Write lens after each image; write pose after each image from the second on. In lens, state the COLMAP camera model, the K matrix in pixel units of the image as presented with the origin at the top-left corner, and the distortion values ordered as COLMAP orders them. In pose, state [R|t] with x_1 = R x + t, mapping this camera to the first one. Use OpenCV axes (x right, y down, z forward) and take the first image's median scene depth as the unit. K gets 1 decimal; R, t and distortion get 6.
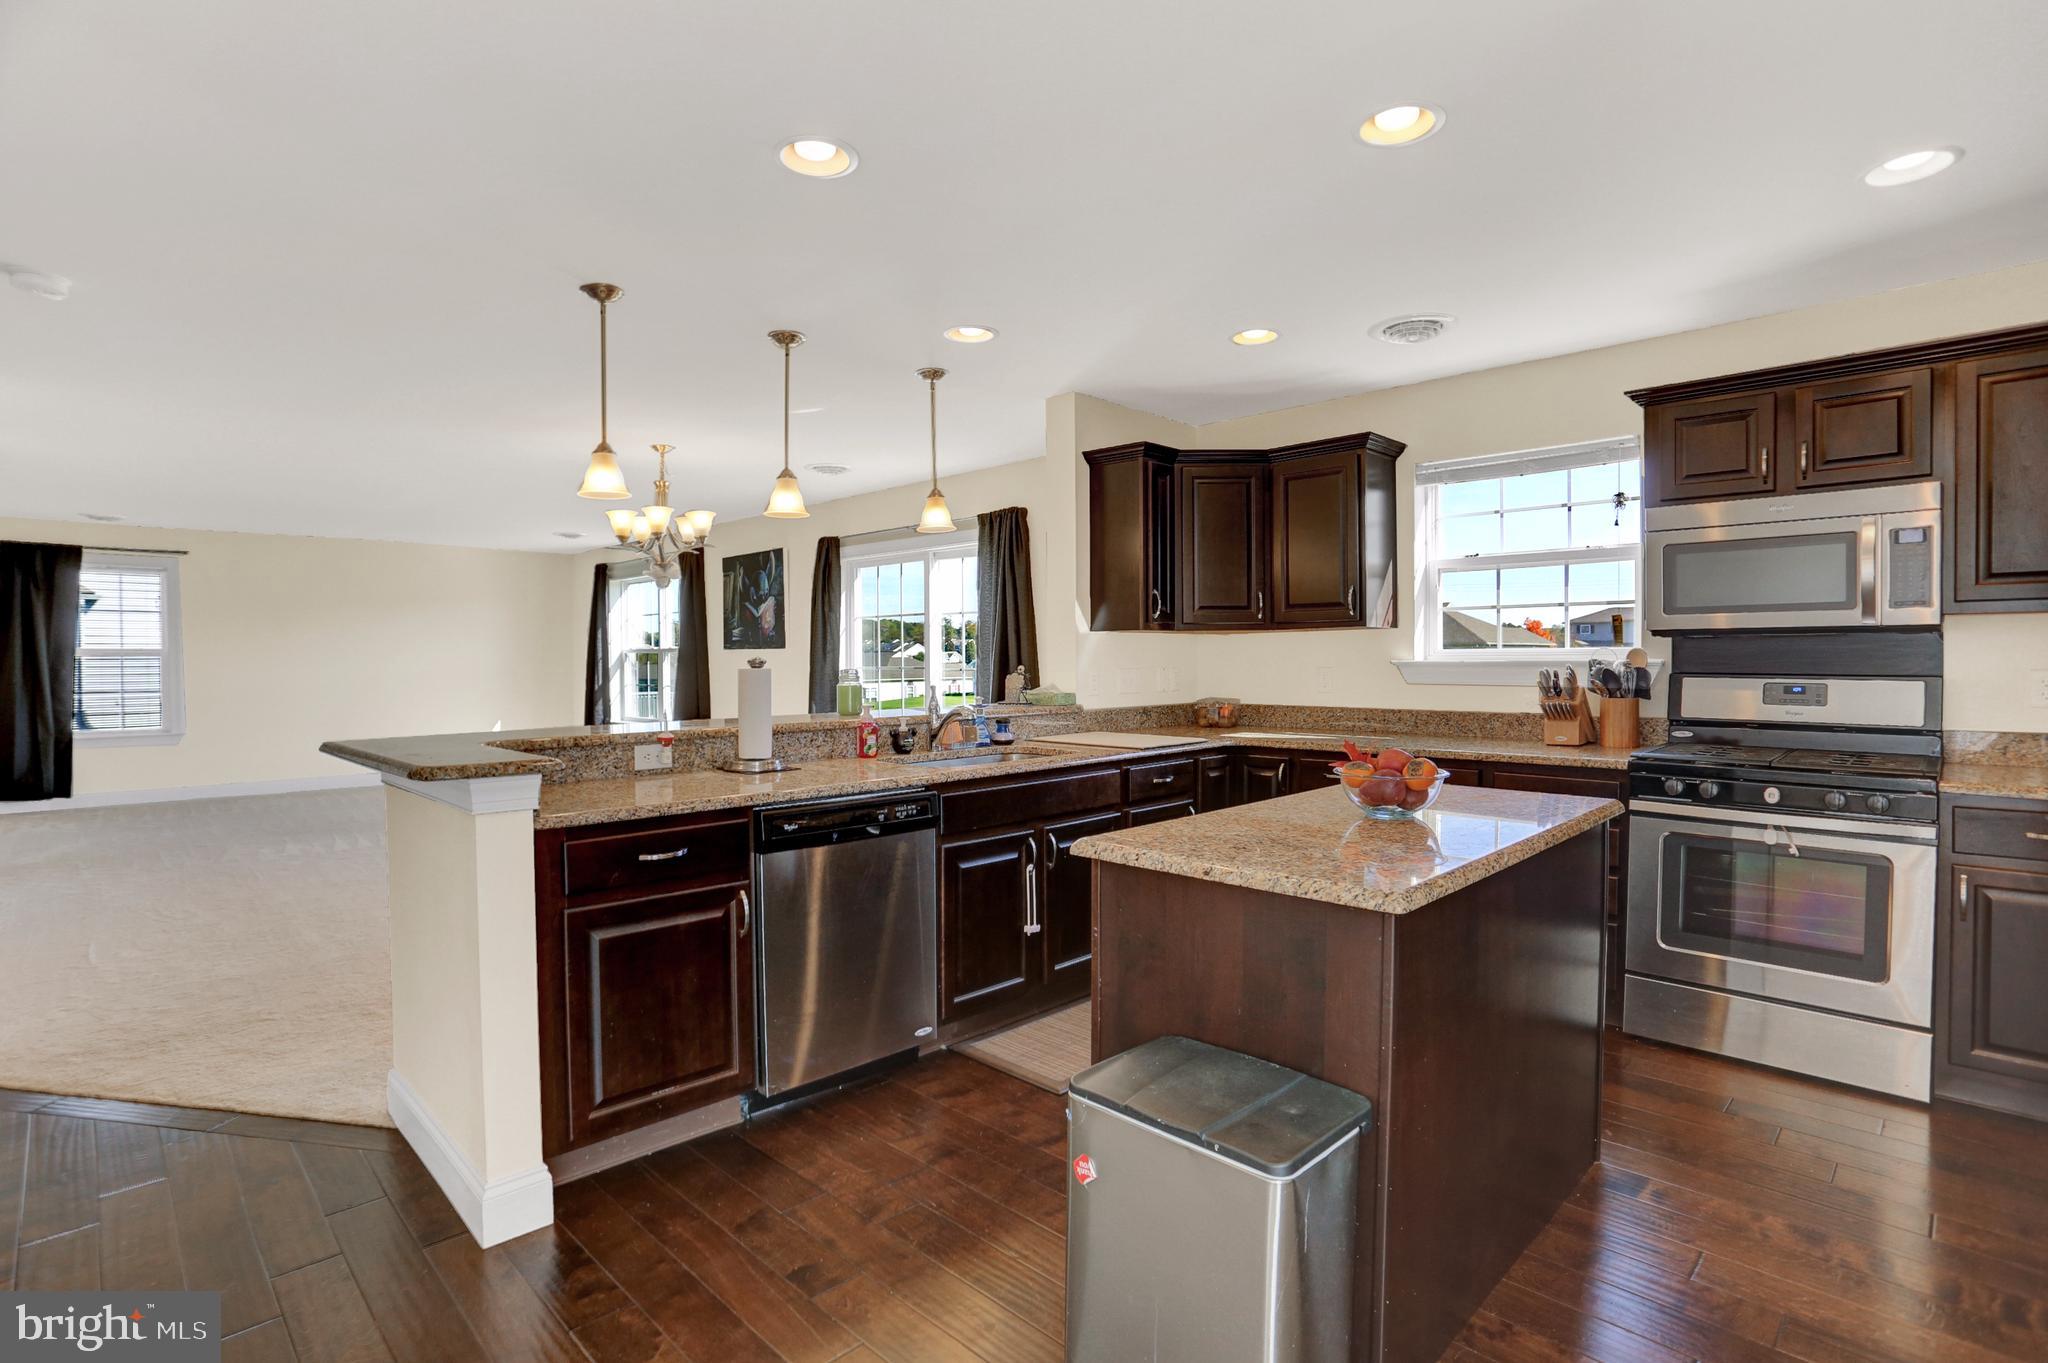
lens RADIAL K [[998.8, 0, 1016.8], [0, 998.8, 677.8], [0, 0, 1]] dist [-0.078597, 0.033425]
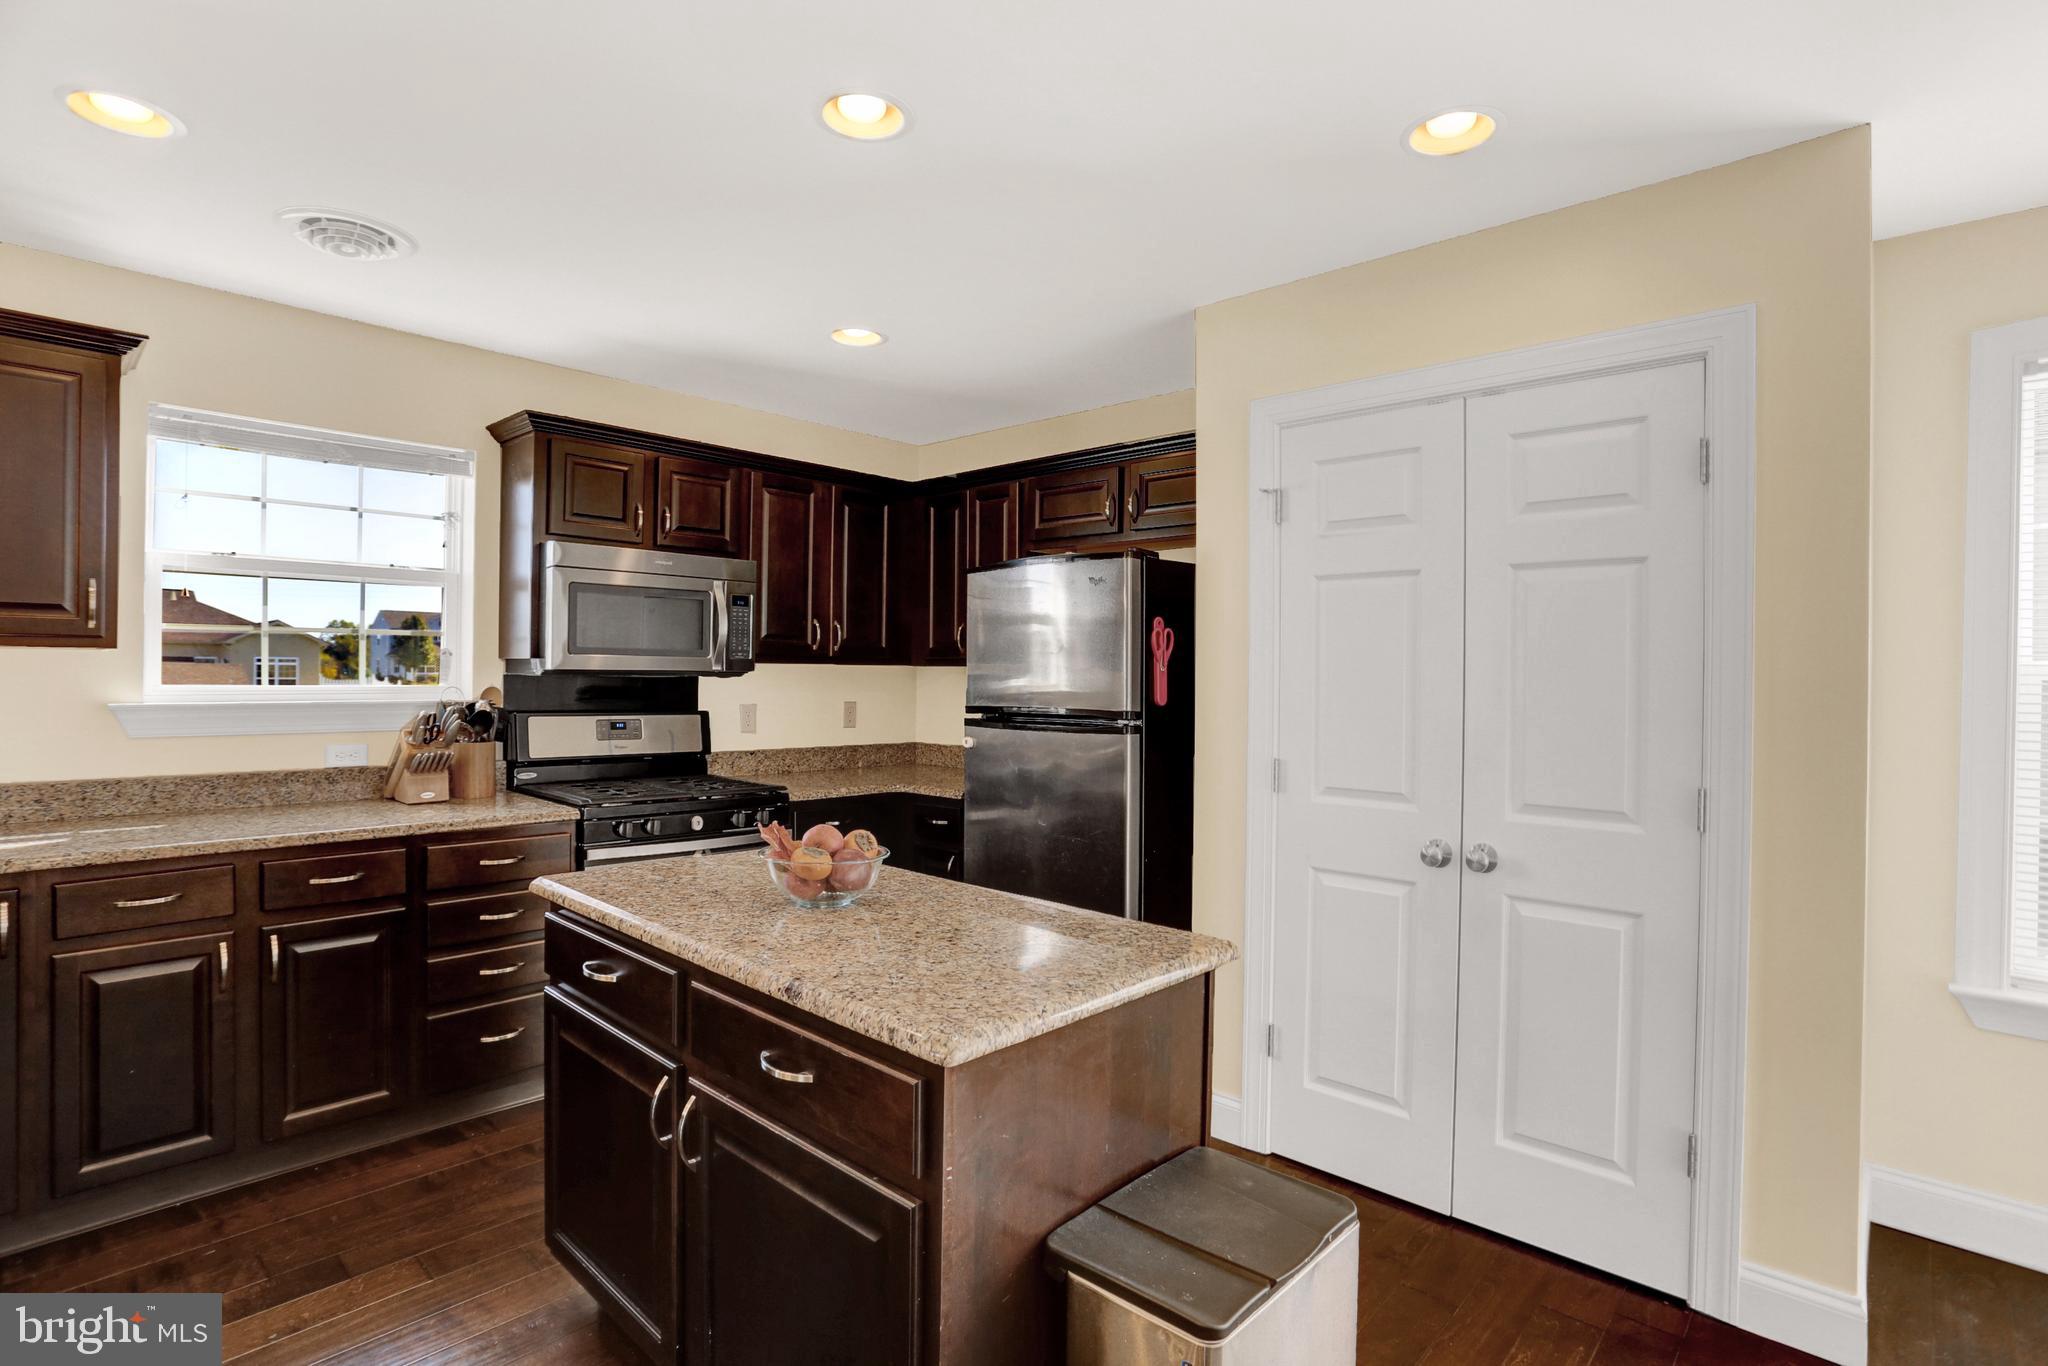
lens RADIAL K [[998.8, 0, 1016.8], [0, 998.8, 679.3], [0, 0, 1]] dist [-0.078597, 0.033425]
pose [[-0.042027, 0.001747, 0.999115, -0.299052], [0.009132, 0.999957, -0.001365, -0.031307], [-0.999075, 0.009066, -0.042041, 0.538464]]
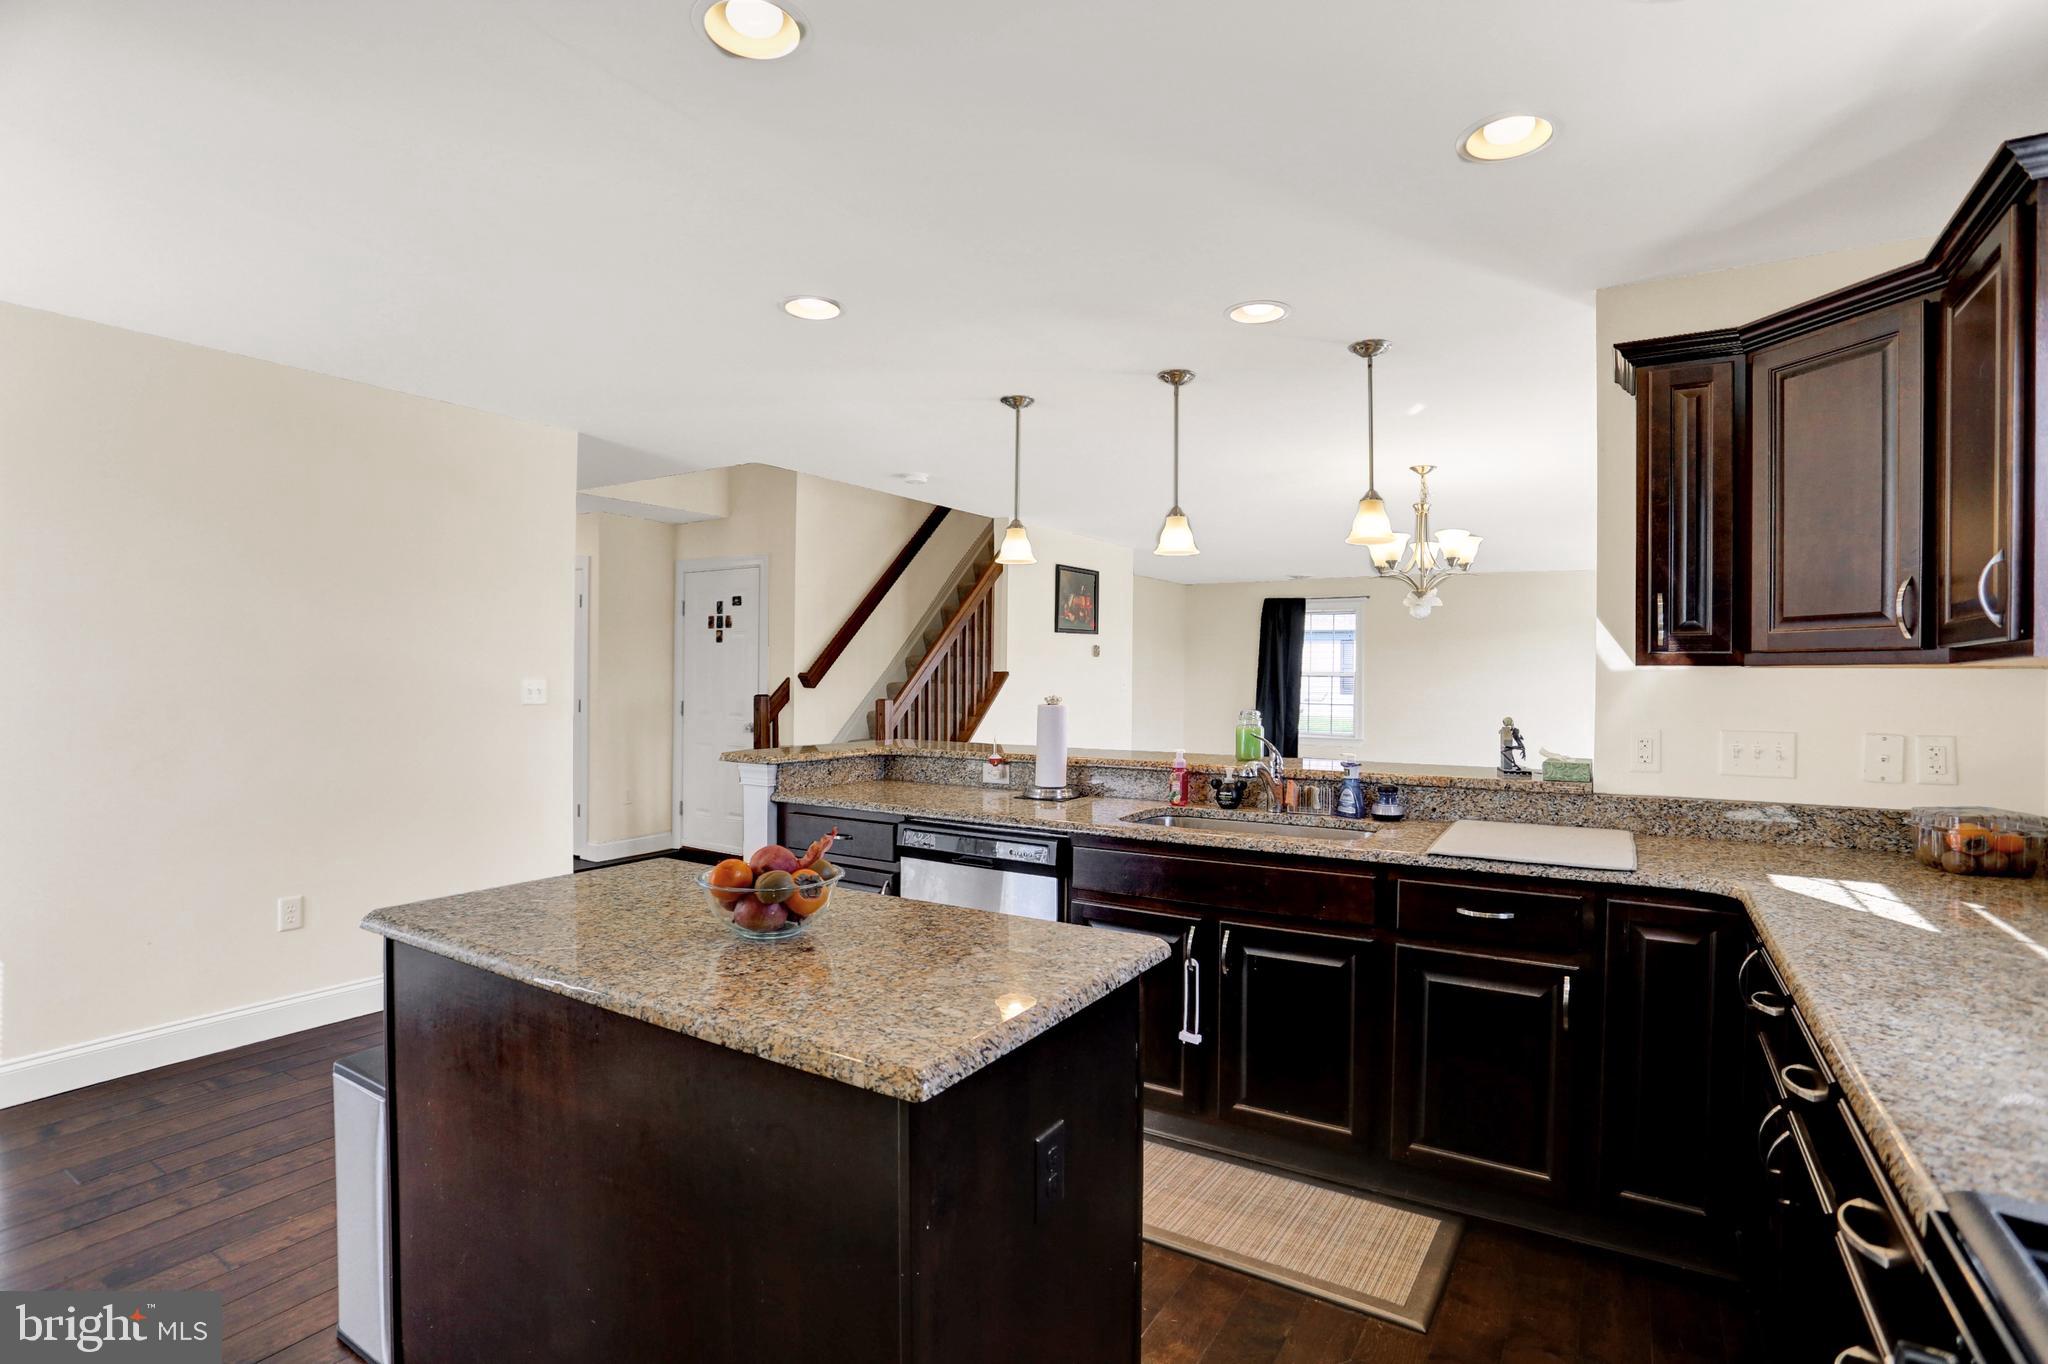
lens RADIAL K [[998.8, 0, 1016.8], [0, 998.8, 678.3], [0, 0, 1]] dist [-0.078597, 0.033425]
pose [[0.227284, 0.010773, -0.973769, 0.707960], [-0.031831, 0.999487, 0.003628, -0.036514], [0.973308, 0.030172, 0.227510, 0.618656]]
